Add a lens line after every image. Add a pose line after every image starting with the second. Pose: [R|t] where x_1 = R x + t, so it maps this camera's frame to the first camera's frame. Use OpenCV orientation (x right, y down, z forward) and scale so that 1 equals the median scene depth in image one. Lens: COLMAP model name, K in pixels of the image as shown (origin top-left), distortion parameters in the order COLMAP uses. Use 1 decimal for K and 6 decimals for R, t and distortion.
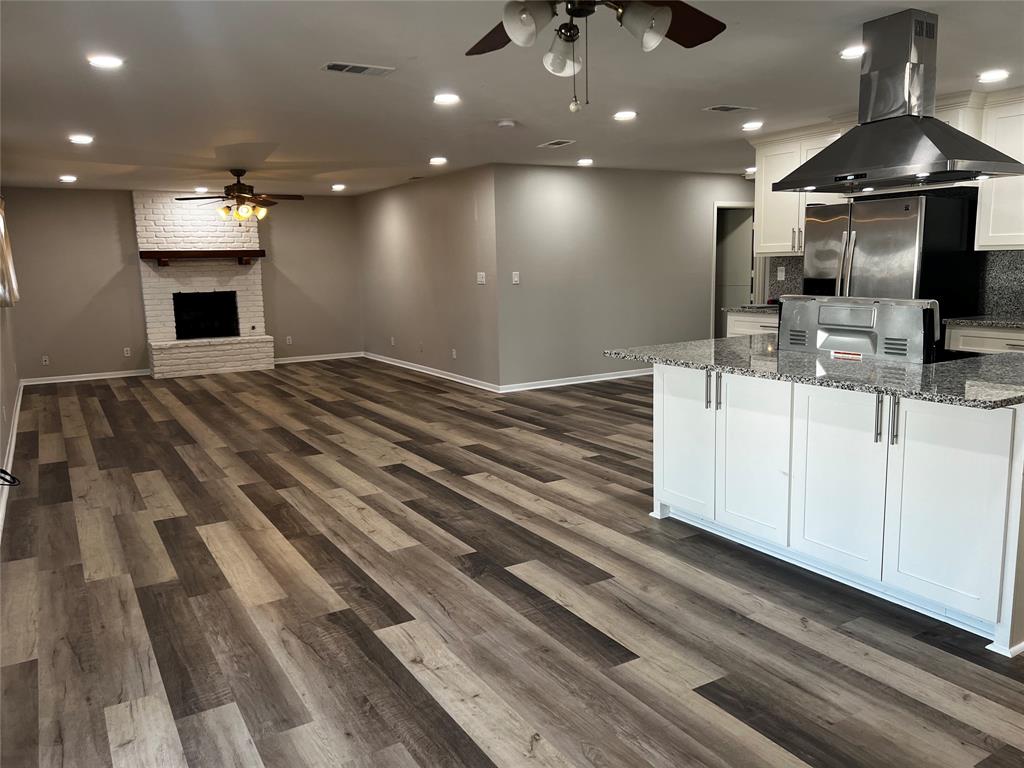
lens RADIAL K [[770.1, 0, 512.0], [0, 770.1, 384.0], [0, 0, 1]] dist [0.104071, -0.132086]
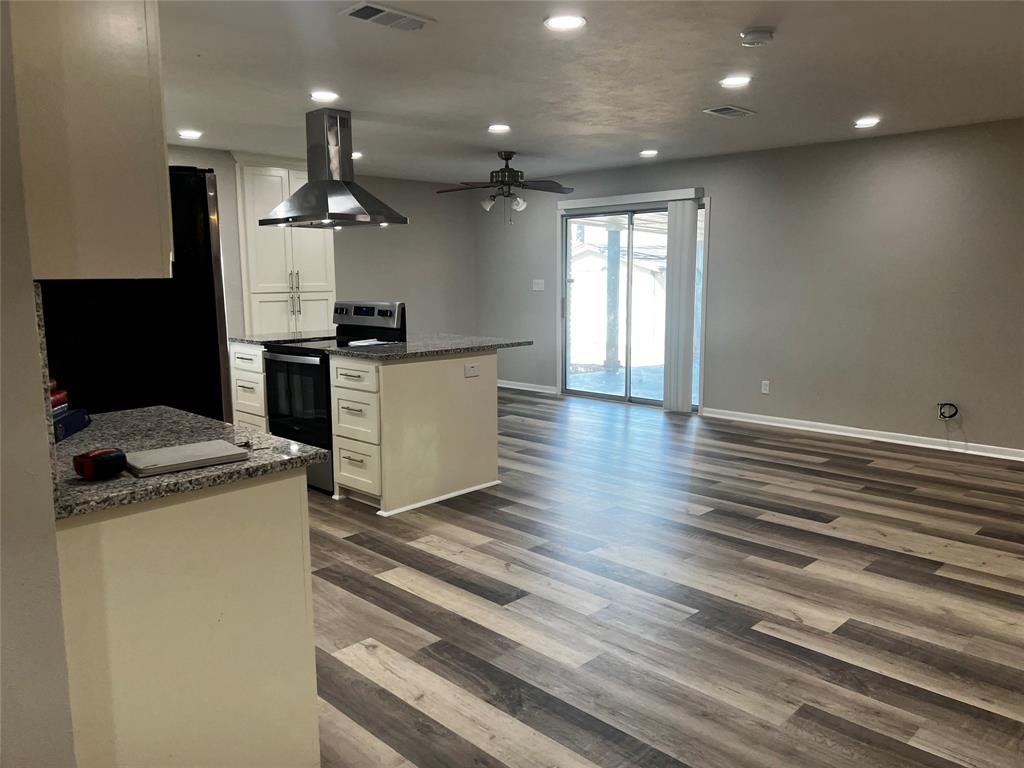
lens RADIAL K [[770.1, 0, 512.0], [0, 770.1, 384.0], [0, 0, 1]] dist [0.104071, -0.132086]
pose [[-0.968045, 0.066171, -0.241891, 0.382528], [-0.010233, 0.953334, 0.301745, -0.294764], [0.250570, 0.294578, -0.922192, 1.771576]]
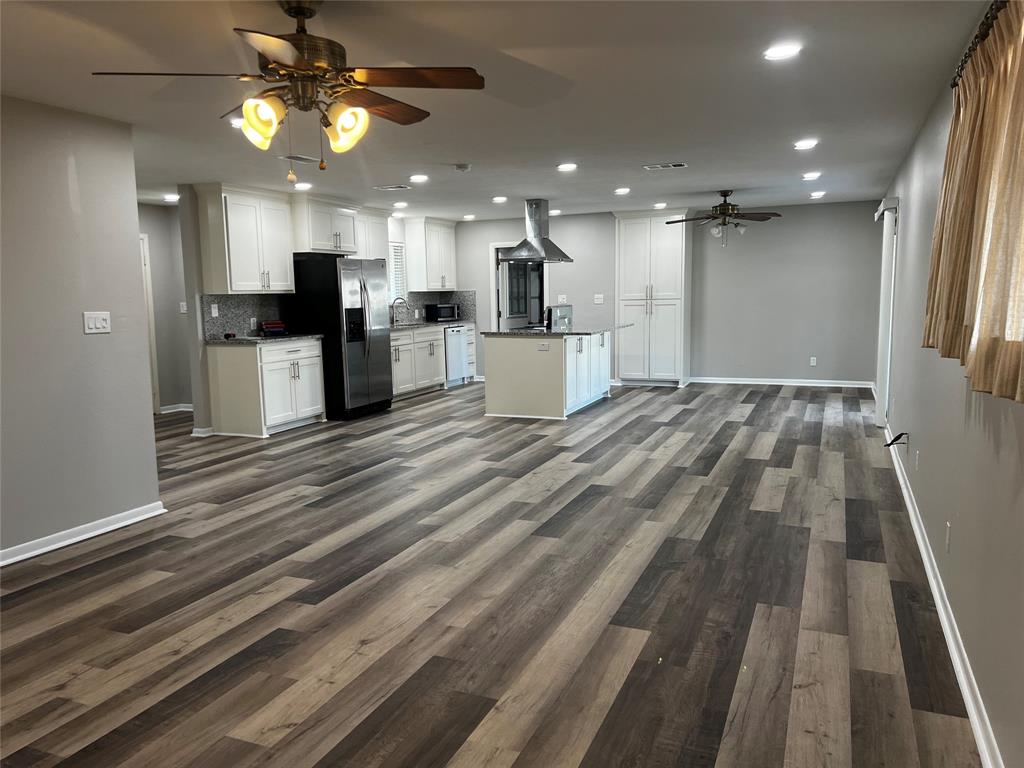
lens RADIAL K [[770.1, 0, 512.0], [0, 770.1, 384.0], [0, 0, 1]] dist [0.104071, -0.132086]
pose [[-0.594973, -0.065704, 0.801055, -1.089831], [0.155653, 0.968366, 0.195036, -0.267079], [-0.788530, 0.240728, -0.565925, 1.851892]]
